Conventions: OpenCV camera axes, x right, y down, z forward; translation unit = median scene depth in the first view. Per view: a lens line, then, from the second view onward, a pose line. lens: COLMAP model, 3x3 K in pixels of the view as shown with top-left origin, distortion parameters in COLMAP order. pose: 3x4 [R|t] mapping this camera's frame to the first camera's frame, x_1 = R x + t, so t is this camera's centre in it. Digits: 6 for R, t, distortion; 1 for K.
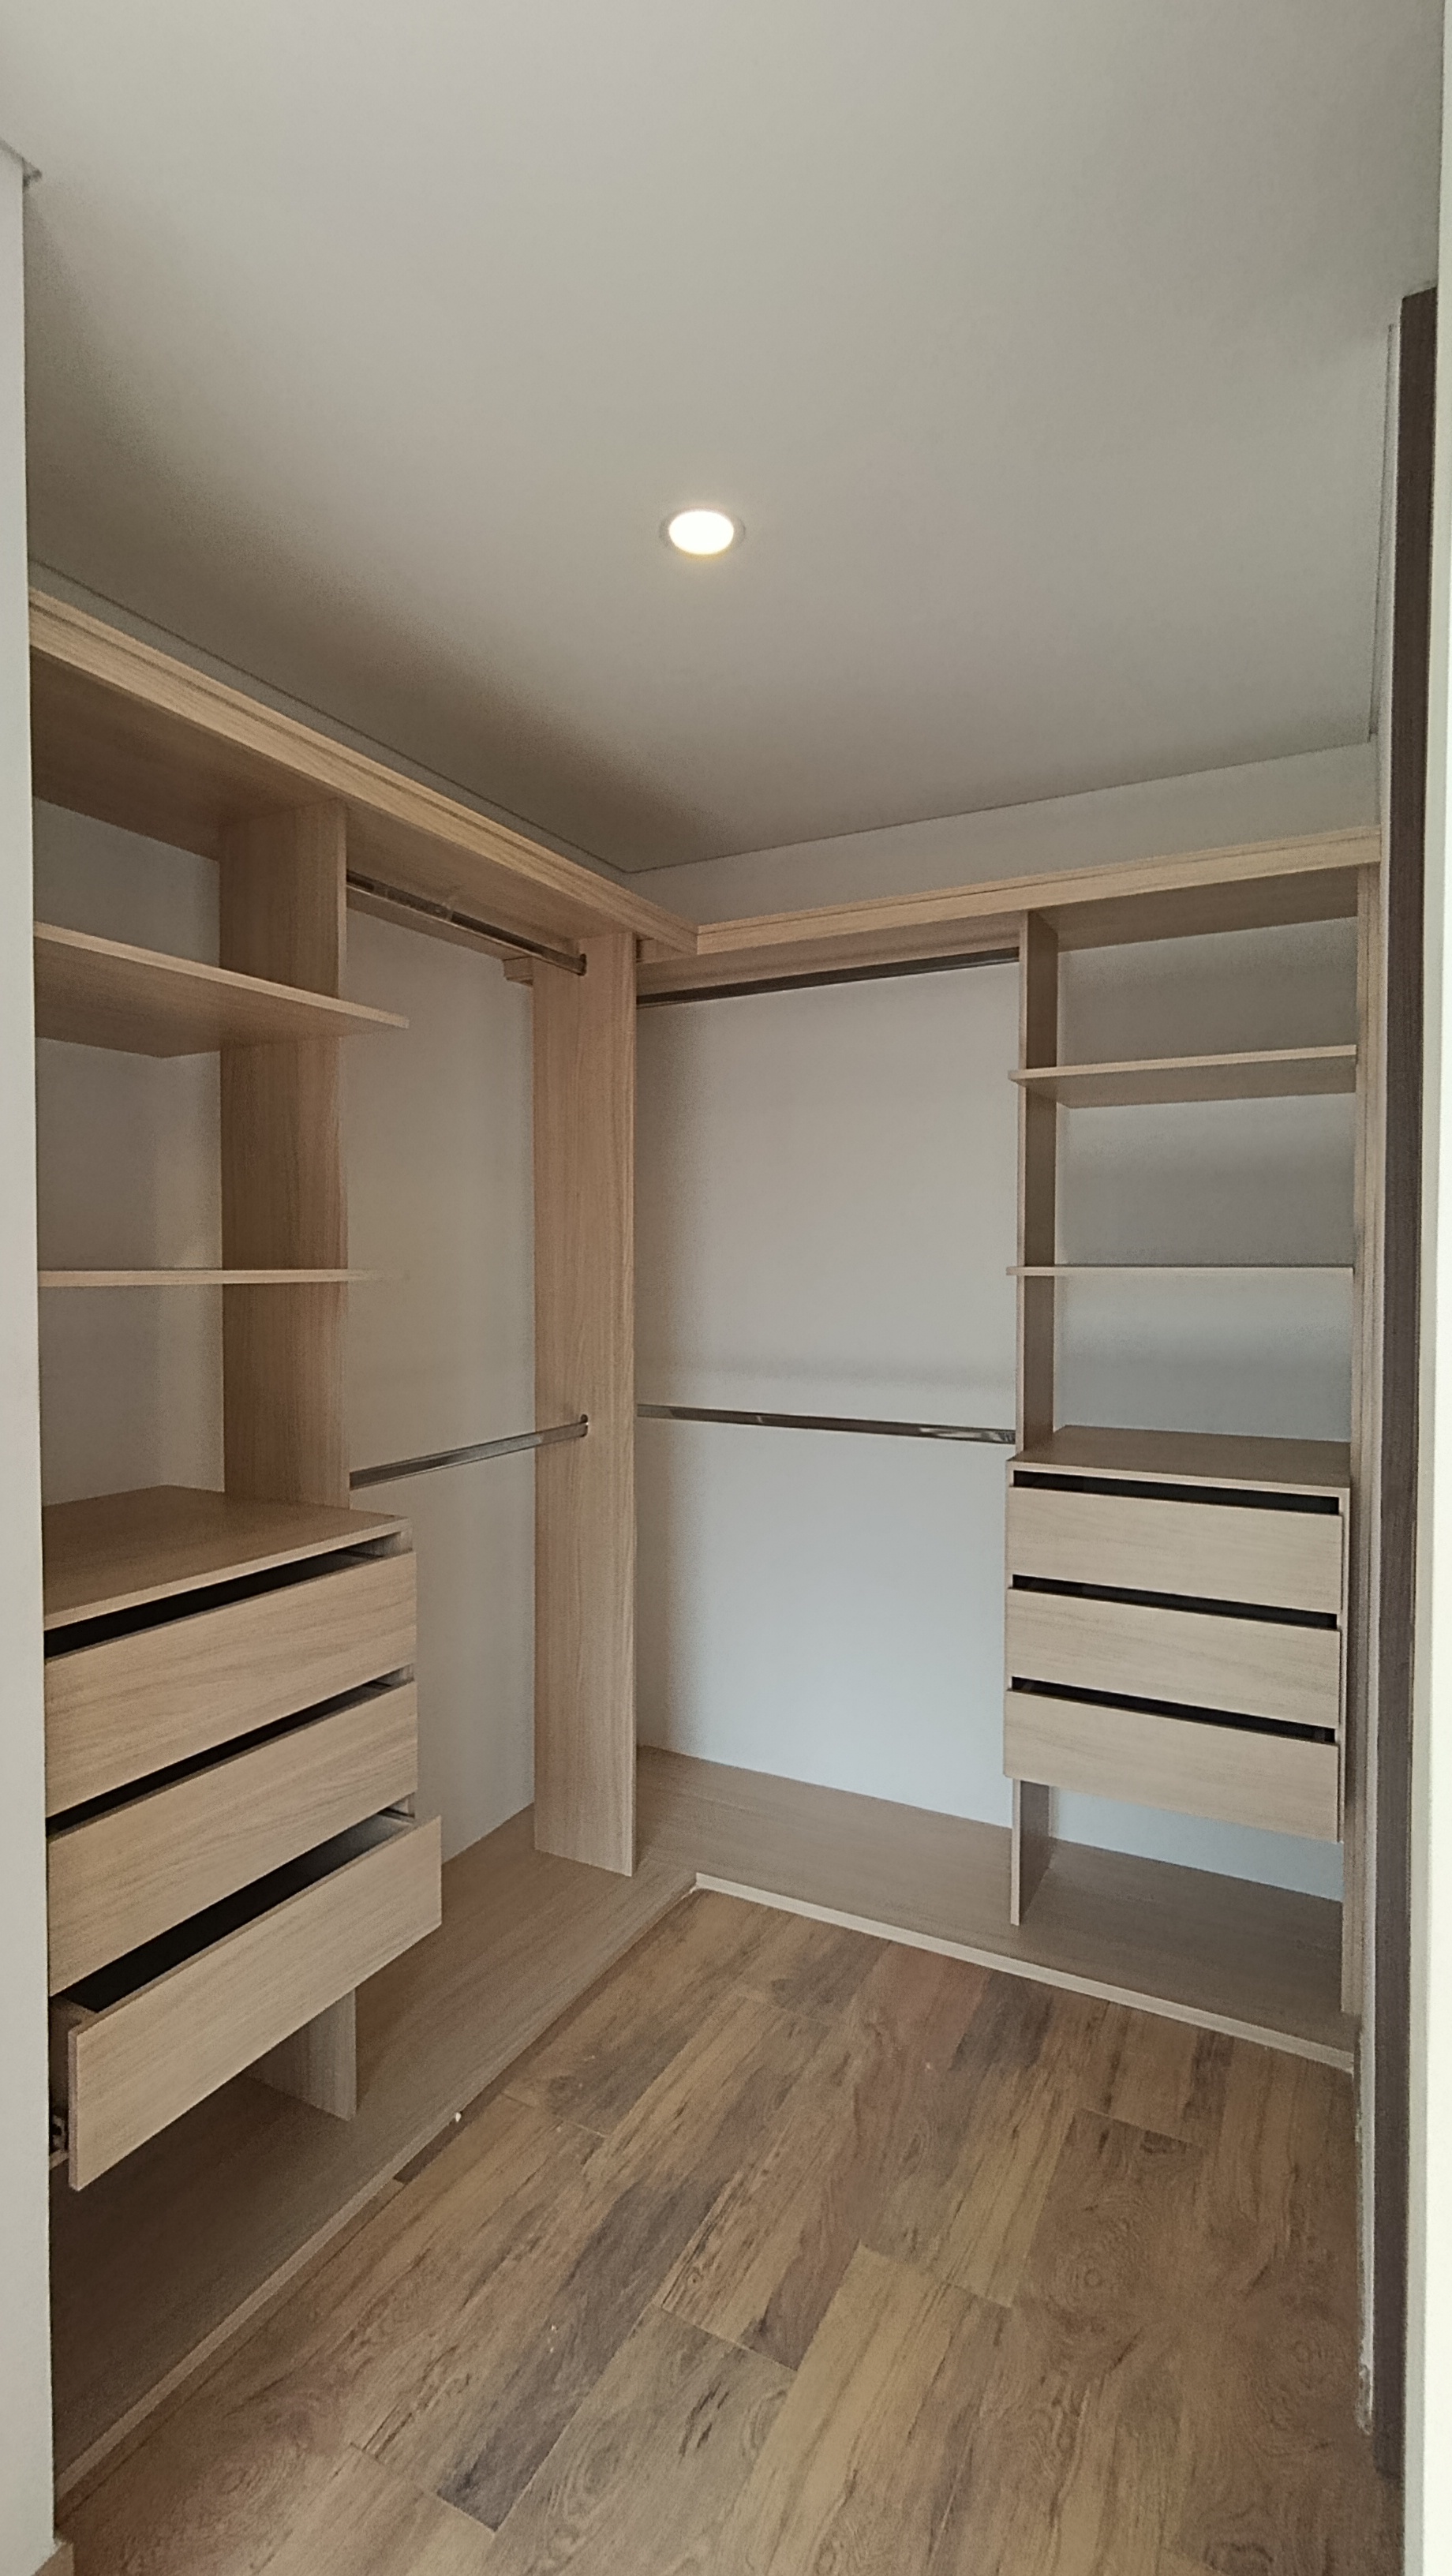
lens RADIAL K [[1174.1, 0, 726.0], [0, 1174.1, 1288.0], [0, 0, 1]] dist [0.001069, 0.000459]
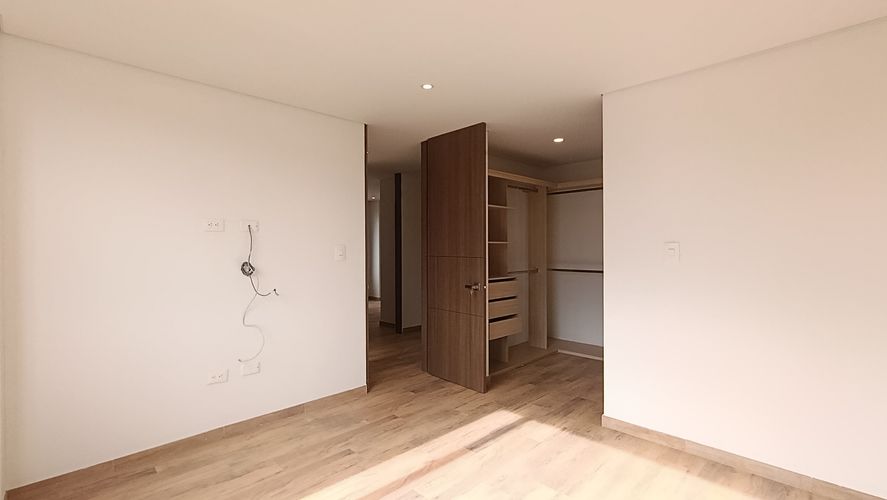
lens RADIAL K [[410.2, 0, 447.8], [0, 410.2, 247.5], [0, 0, 1]] dist [0.002120, 0.000943]
pose [[0.959966, -0.004025, -0.280087, 0.020770], [-0.004388, 0.999558, -0.029404, 0.068769], [0.280081, 0.029455, 0.959524, -1.107108]]
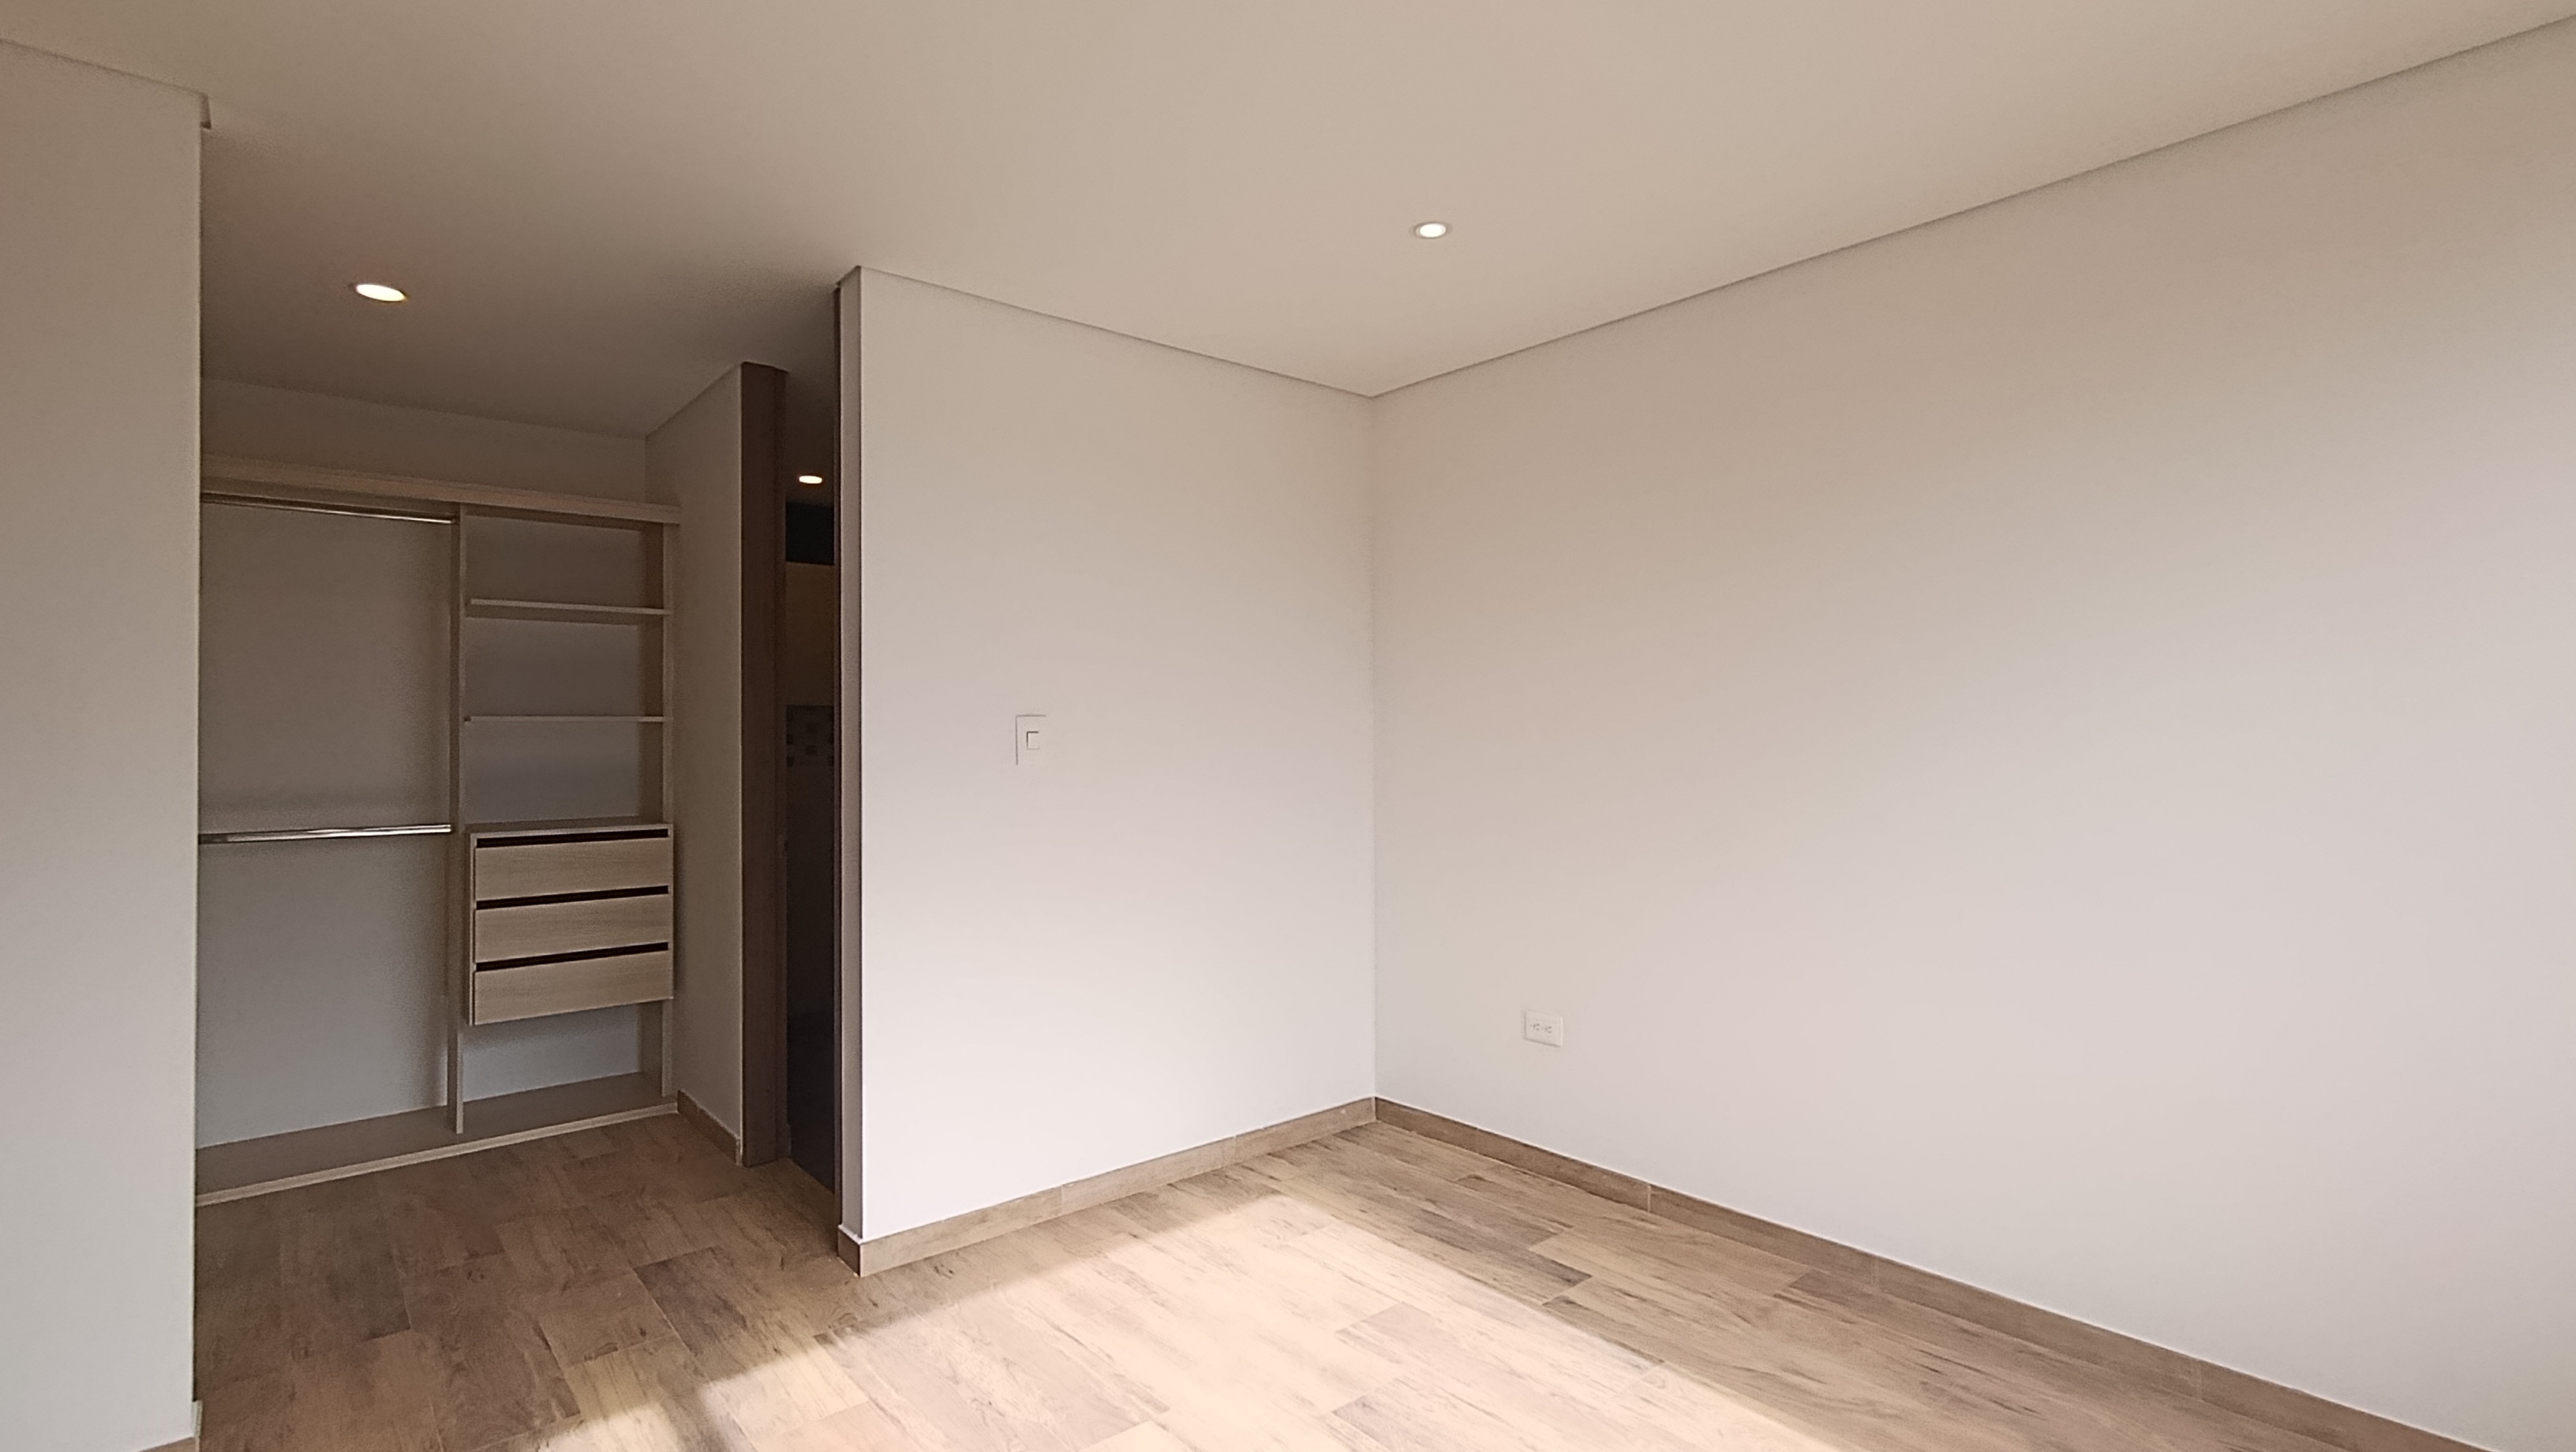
lens RADIAL K [[1168.0, 0, 1318.9], [0, 1168.0, 721.1], [0, 0, 1]] dist [0.000624, 0.000197]
pose [[0.347737, 0.005327, 0.937577, -0.801336], [0.034455, 0.999236, -0.018456, 0.055526], [-0.936959, 0.038722, 0.347287, -0.624682]]
